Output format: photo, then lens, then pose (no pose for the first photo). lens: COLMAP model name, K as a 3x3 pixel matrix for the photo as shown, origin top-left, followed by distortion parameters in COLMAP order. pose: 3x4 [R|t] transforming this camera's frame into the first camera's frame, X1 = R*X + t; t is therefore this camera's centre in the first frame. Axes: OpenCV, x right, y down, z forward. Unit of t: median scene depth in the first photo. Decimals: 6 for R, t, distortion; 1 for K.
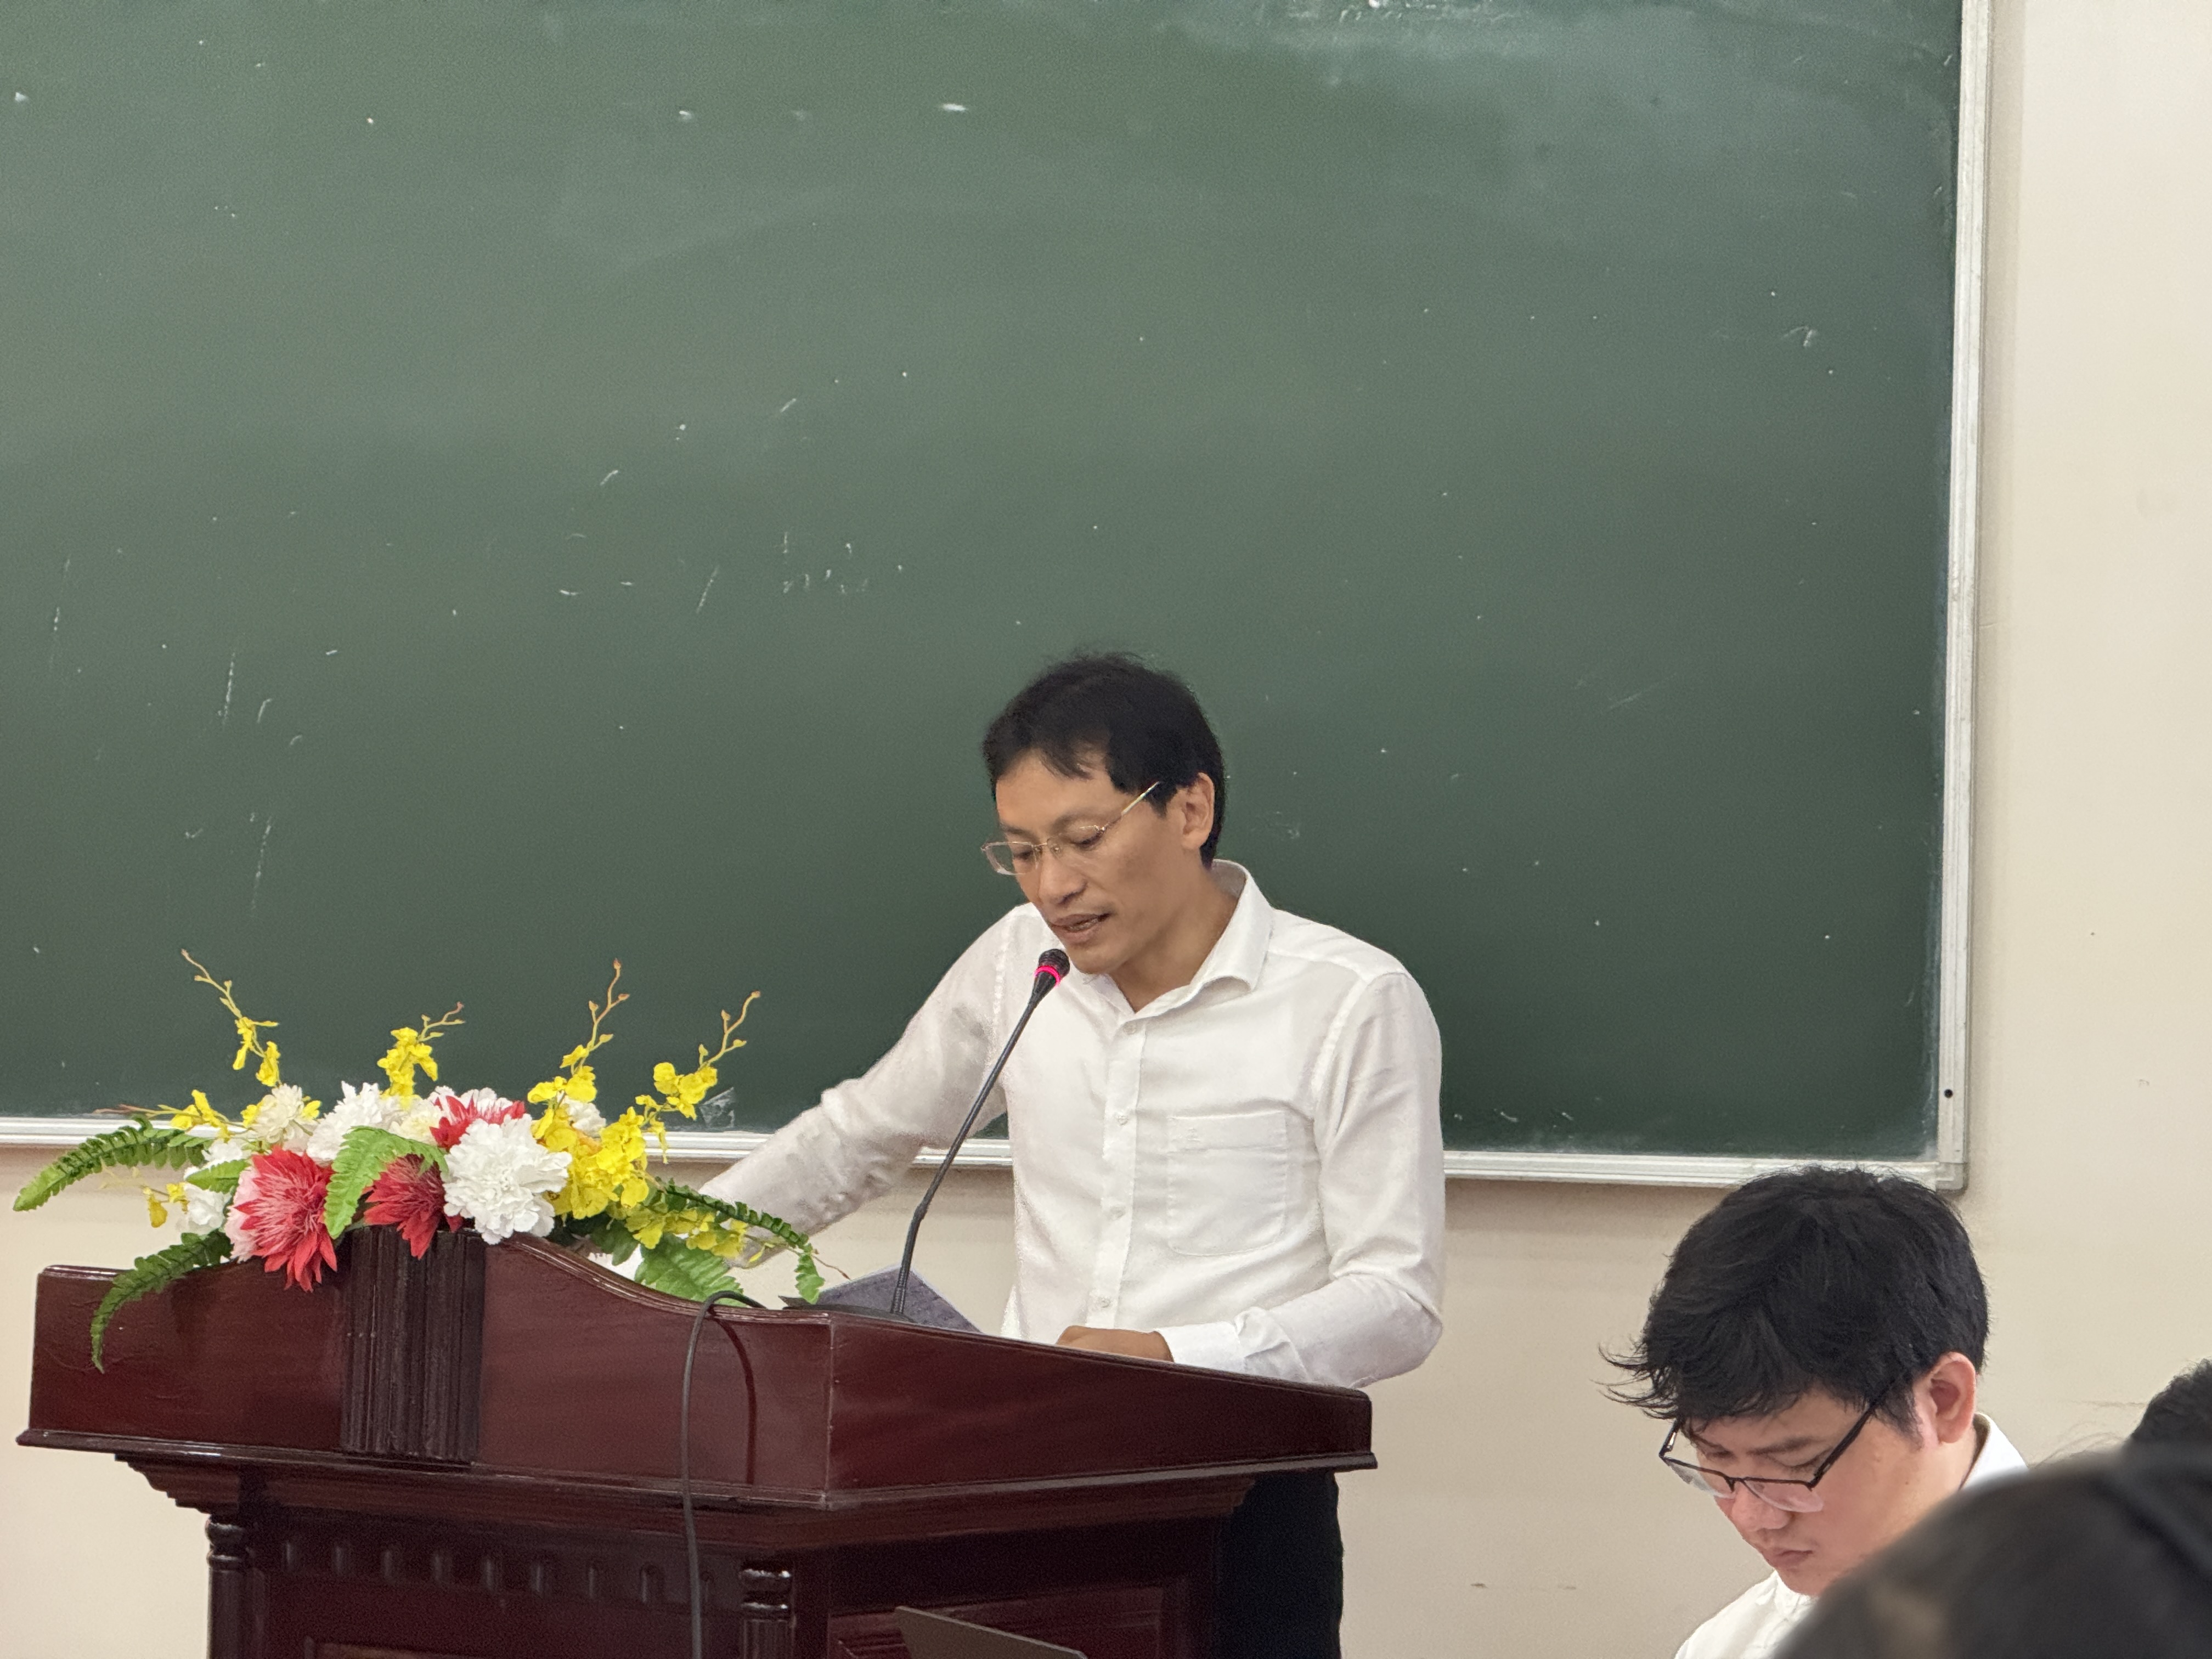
lens RADIAL K [[7673.5, 0, 1106.0], [0, 7673.5, 829.5], [0, 0, 1]] dist [0.245423, 2.146300]
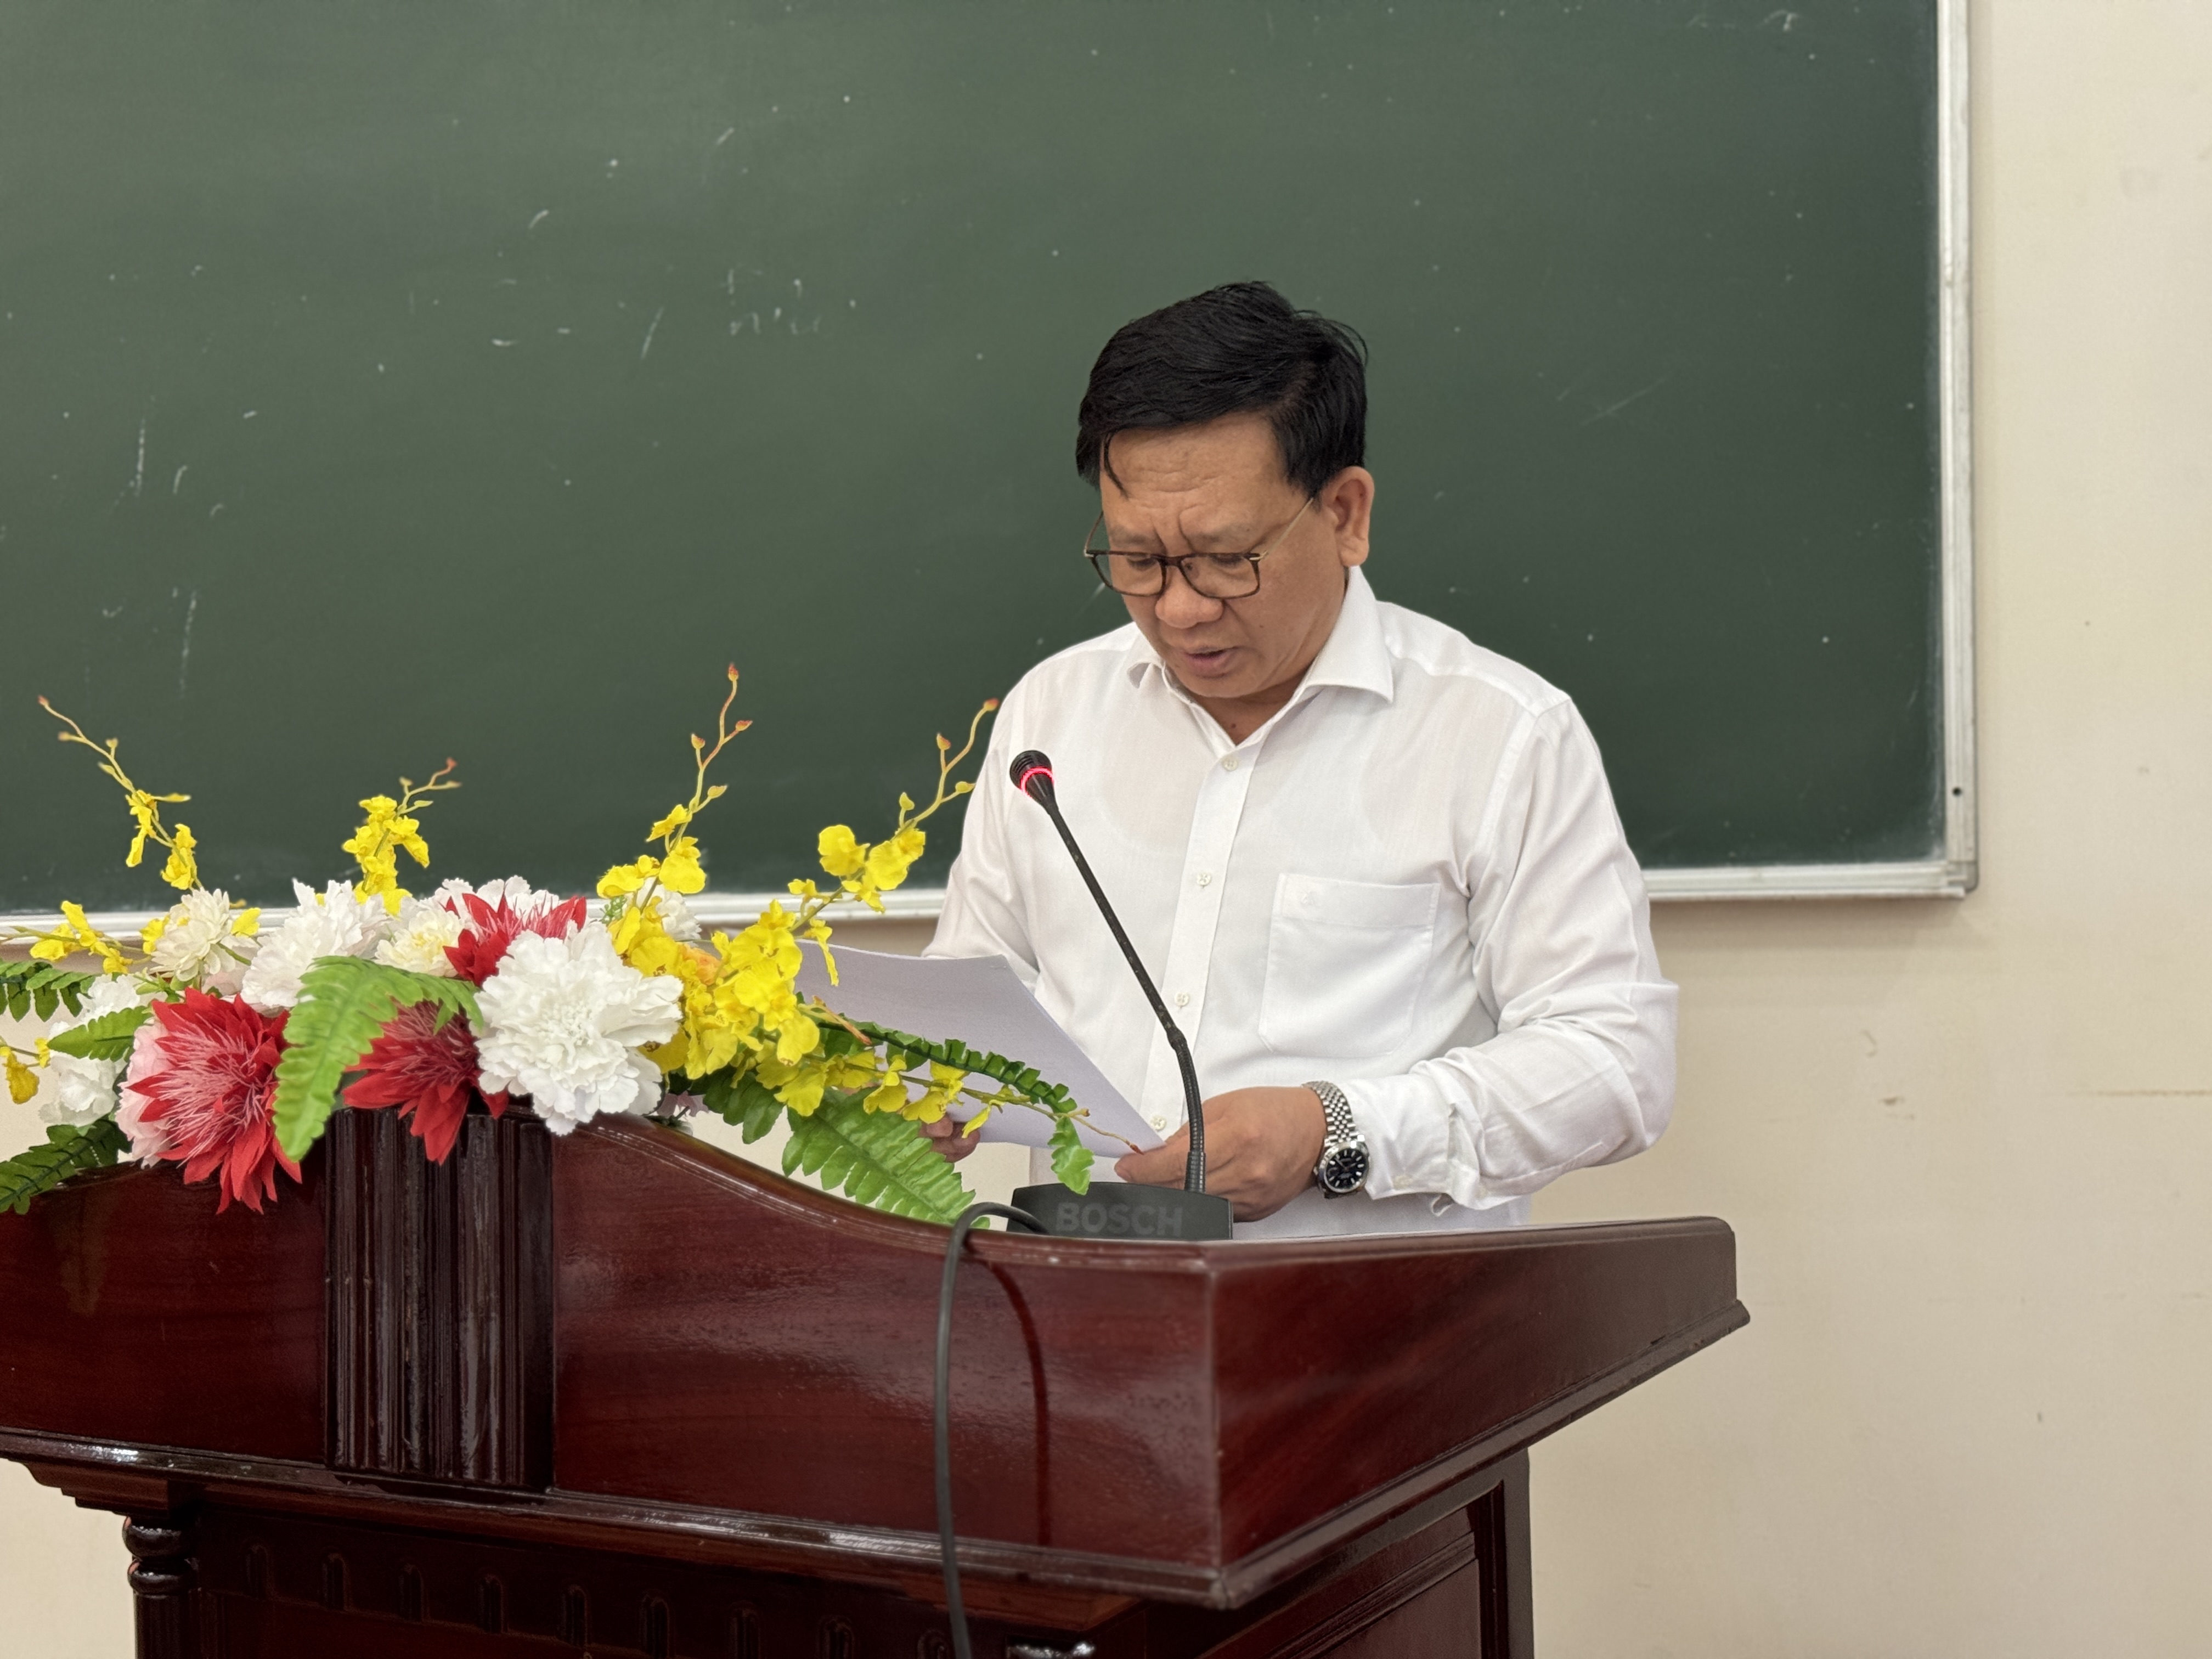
lens RADIAL K [[3182.3, 0, 1103.1], [0, 3182.3, 866.7], [0, 0, 1]] dist [0.158073, -0.122681]
pose [[0.987550, -0.052856, 0.148162, -0.072418], [0.045654, 0.997624, 0.051593, 0.021025], [-0.150537, -0.044186, 0.987616, 0.727985]]
